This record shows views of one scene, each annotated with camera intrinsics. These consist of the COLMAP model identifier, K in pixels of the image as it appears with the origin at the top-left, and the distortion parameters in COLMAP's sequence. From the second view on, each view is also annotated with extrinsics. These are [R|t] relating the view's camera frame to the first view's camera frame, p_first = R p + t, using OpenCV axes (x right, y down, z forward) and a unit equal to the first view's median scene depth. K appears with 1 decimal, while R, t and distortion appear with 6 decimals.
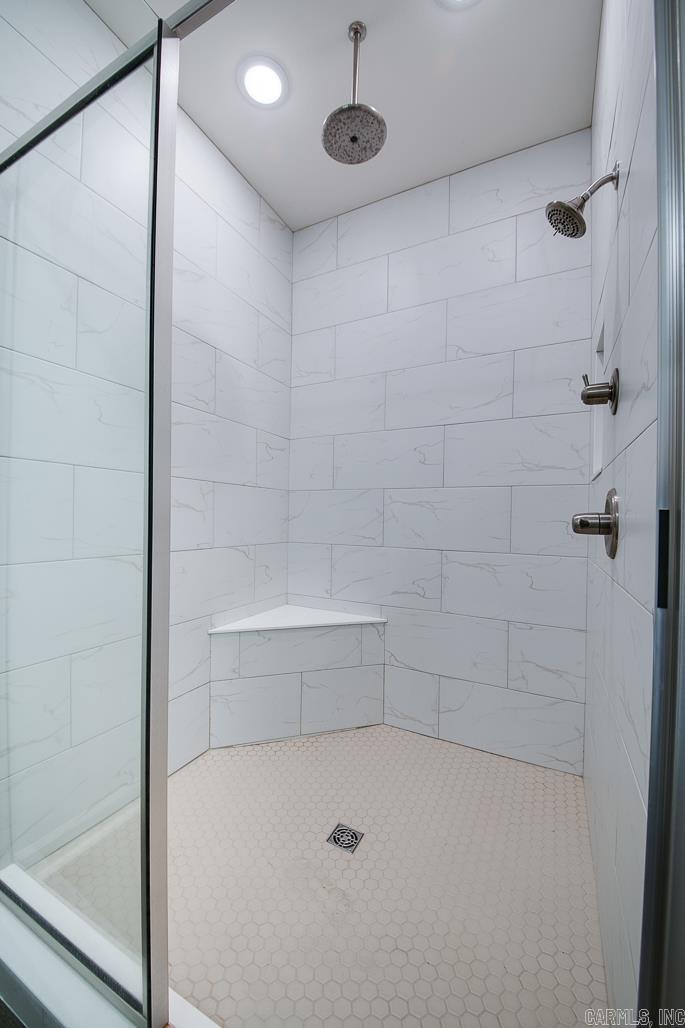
lens RADIAL K [[412.6, 0, 349.2], [0, 412.6, 513.7], [0, 0, 1]] dist [-0.010375, -0.003449]
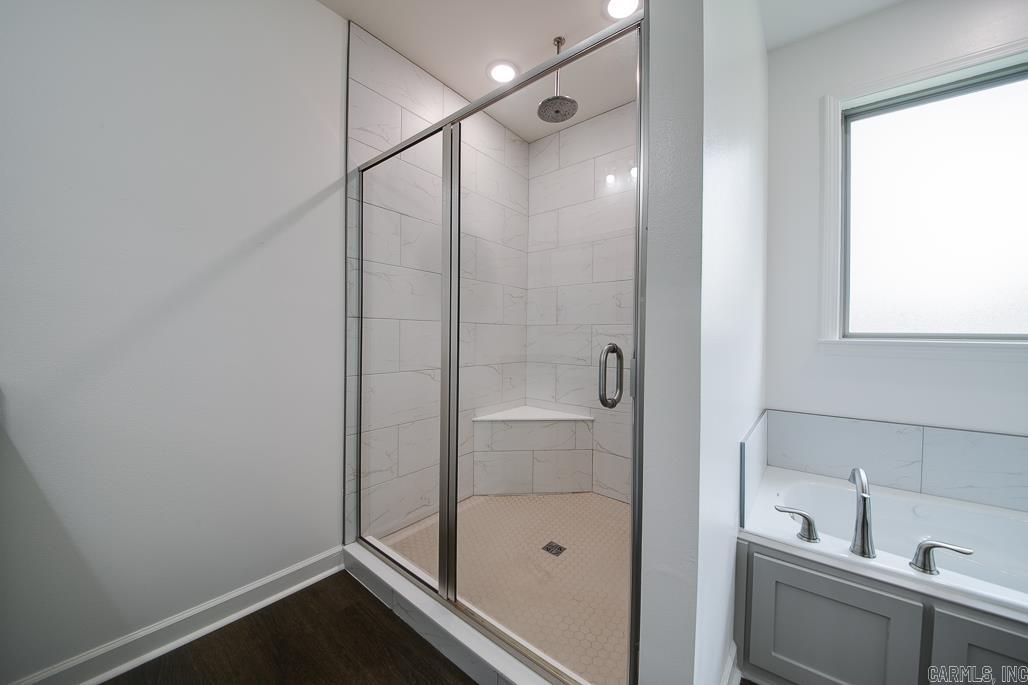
lens RADIAL K [[364.8, 0, 529.2], [0, 364.8, 335.2], [0, 0, 1]] dist [-0.010889, -0.003363]
pose [[0.983632, -0.002033, -0.180179, 0.104005], [0.002850, 0.999987, 0.004274, -0.033430], [0.180167, -0.004718, 0.983625, -0.278677]]
